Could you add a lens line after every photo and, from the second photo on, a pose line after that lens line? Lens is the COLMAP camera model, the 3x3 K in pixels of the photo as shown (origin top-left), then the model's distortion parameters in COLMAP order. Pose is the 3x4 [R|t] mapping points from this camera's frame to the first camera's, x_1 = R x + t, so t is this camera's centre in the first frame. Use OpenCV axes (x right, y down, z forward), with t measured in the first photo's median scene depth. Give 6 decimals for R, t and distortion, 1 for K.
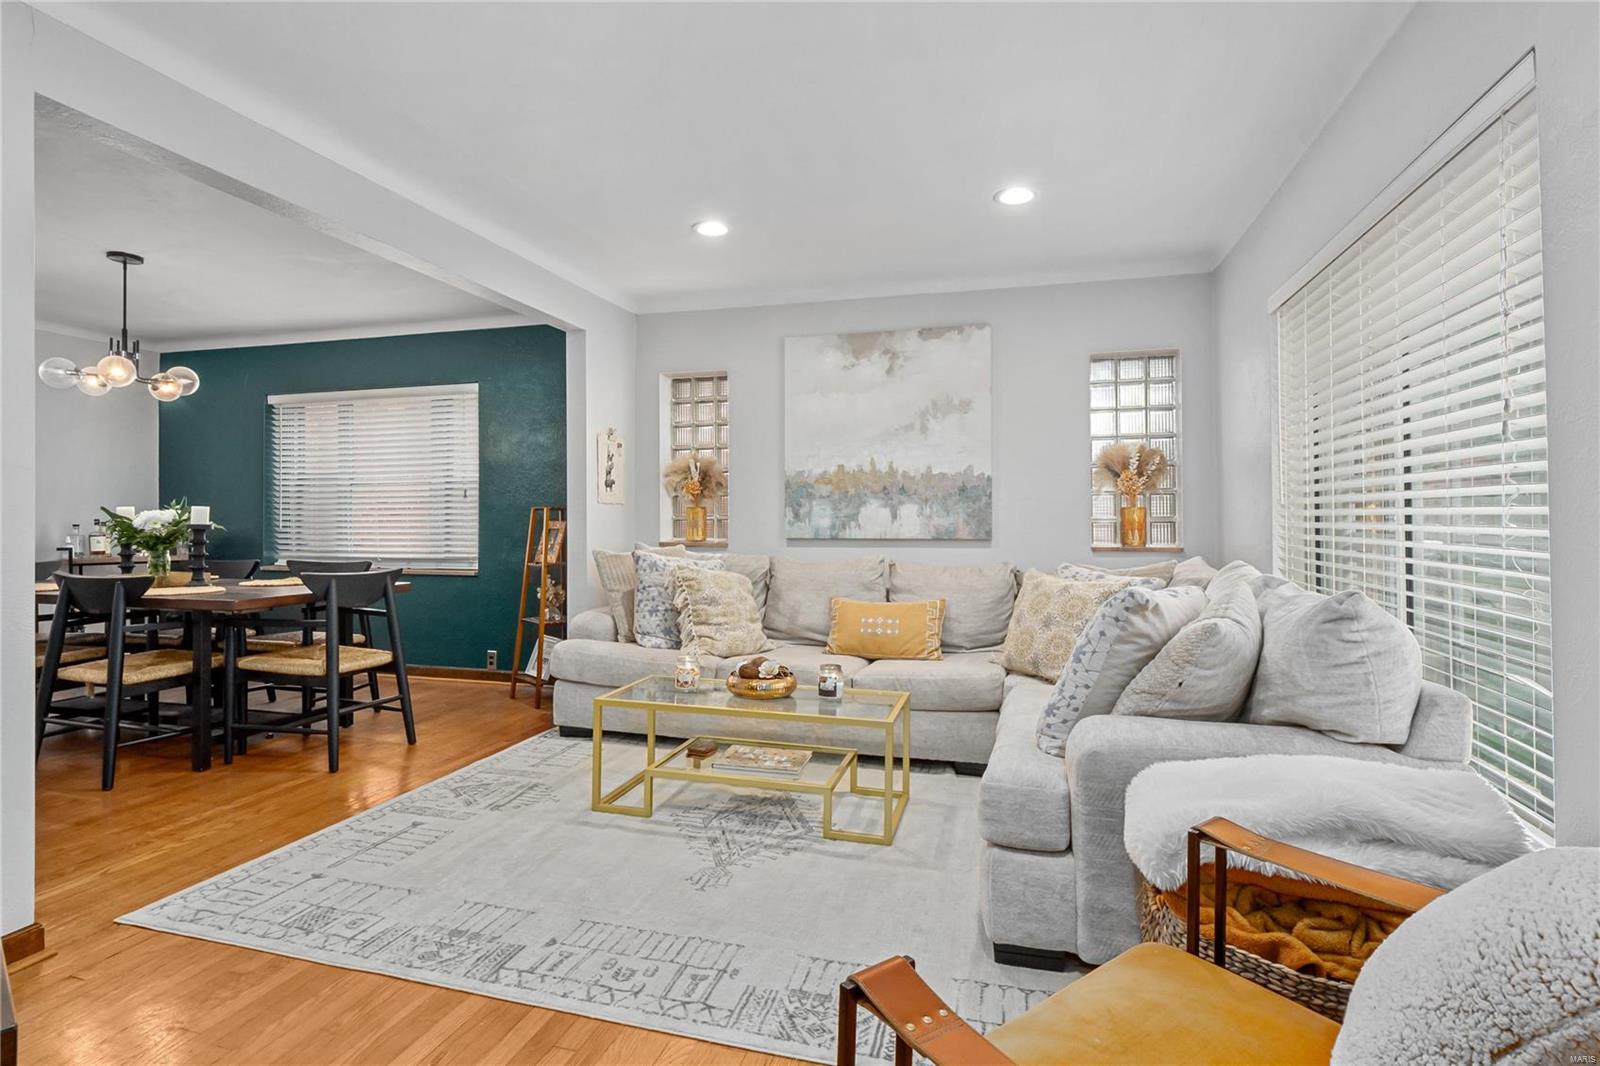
lens RADIAL K [[821.3, 0, 800.7], [0, 821.3, 514.1], [0, 0, 1]] dist [-0.004031, 0.000413]
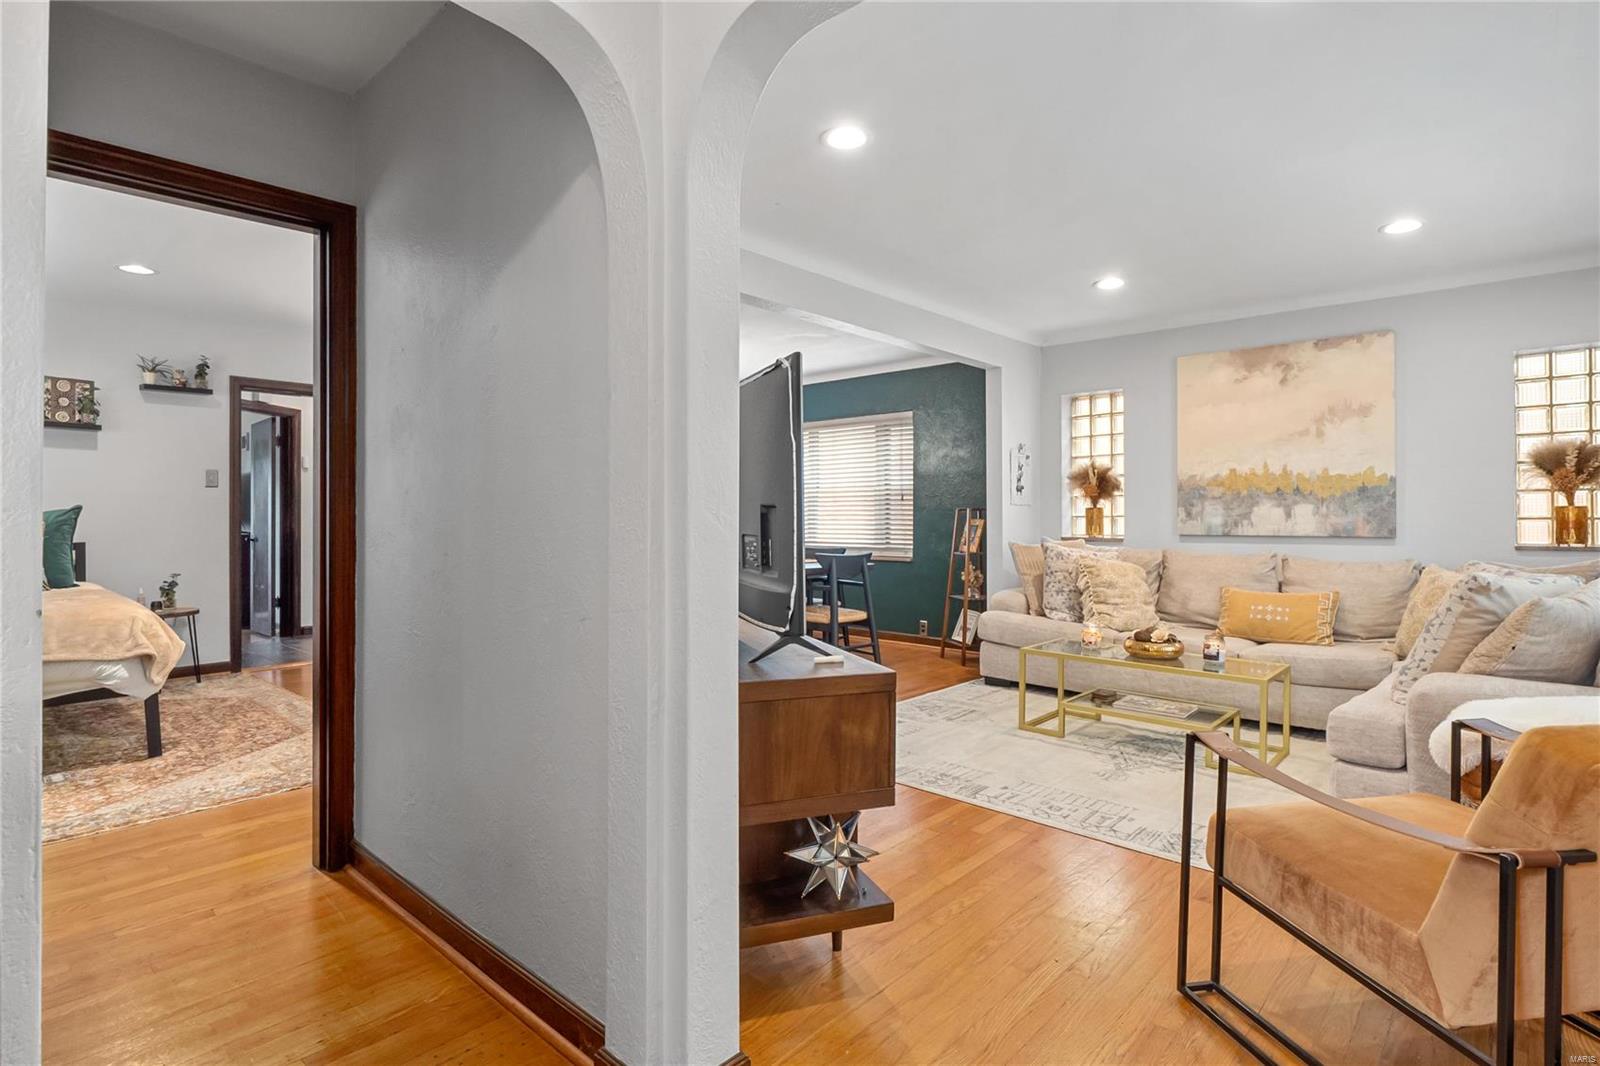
lens RADIAL K [[821.3, 0, 793.4], [0, 821.3, 516.1], [0, 0, 1]] dist [-0.004031, 0.000413]
pose [[0.892967, 0.000020, -0.450123, 0.020057], [0.001652, 0.999993, 0.003321, -0.000863], [0.450120, -0.003709, 0.892960, -0.287073]]
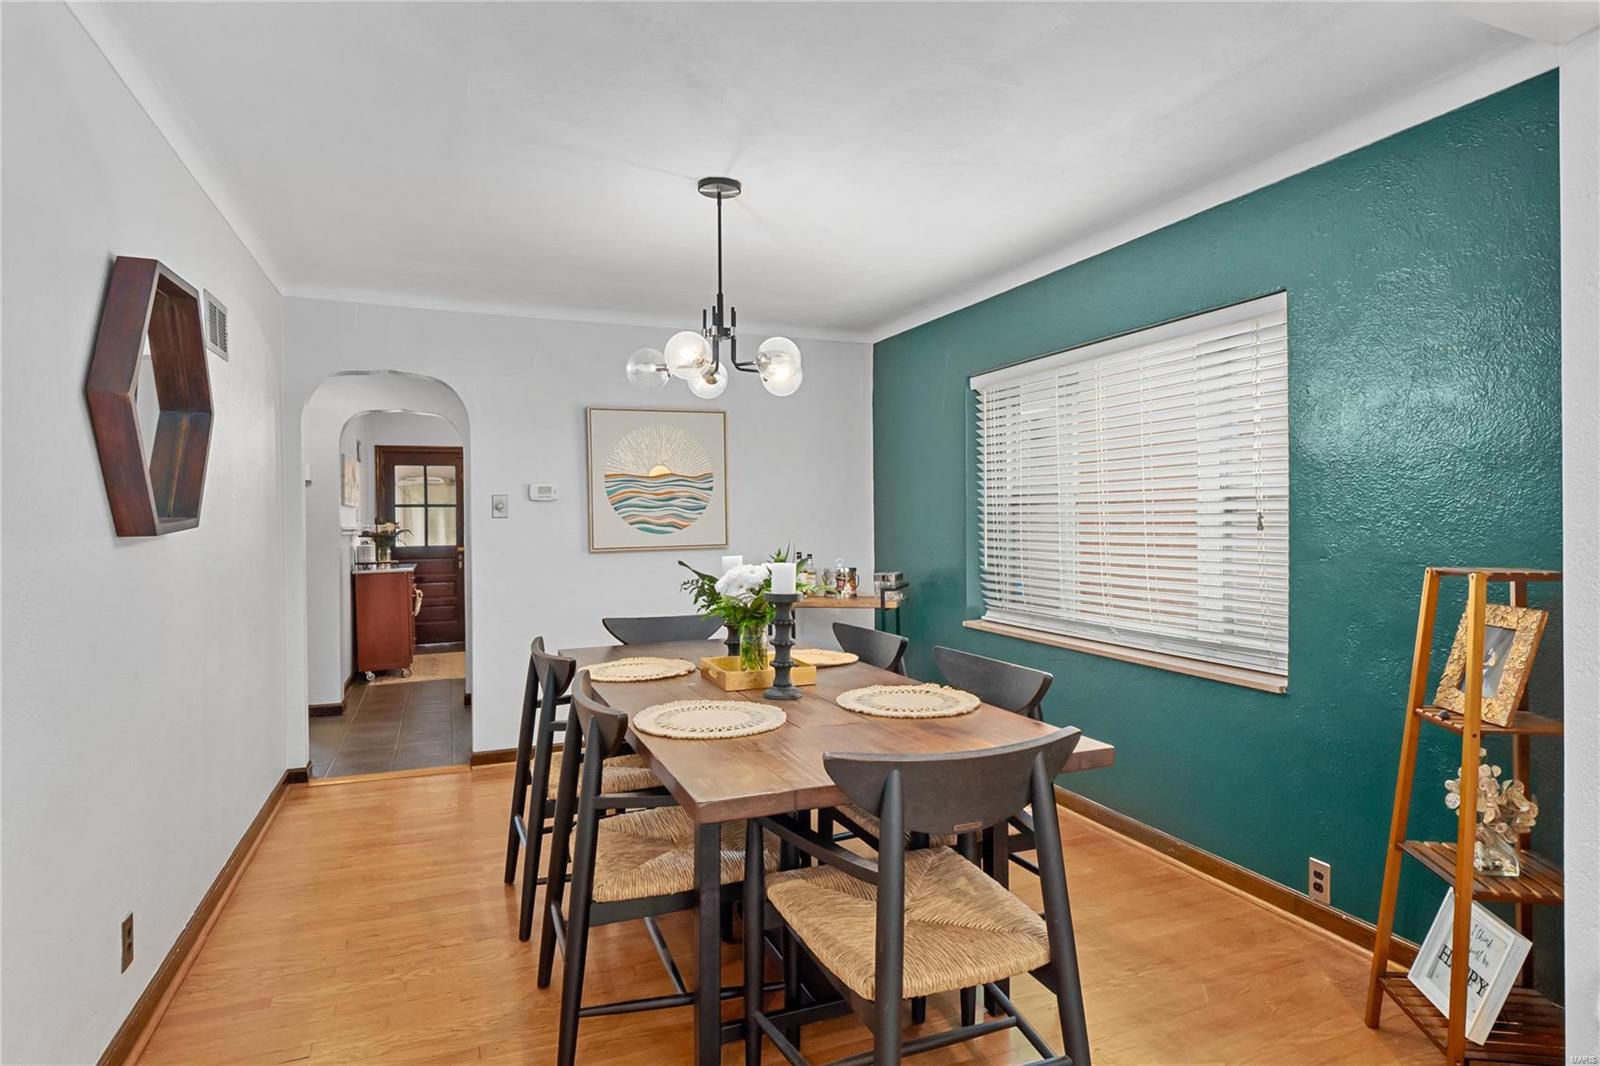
lens RADIAL K [[871.6, 0, 796.4], [0, 871.6, 525.6], [0, 0, 1]] dist [0.004200, 0.002620]
pose [[0.617453, 0.004641, -0.786594, -0.218830], [0.012369, 0.999802, 0.015608, -0.045021], [0.786510, -0.019366, 0.617273, 0.596626]]
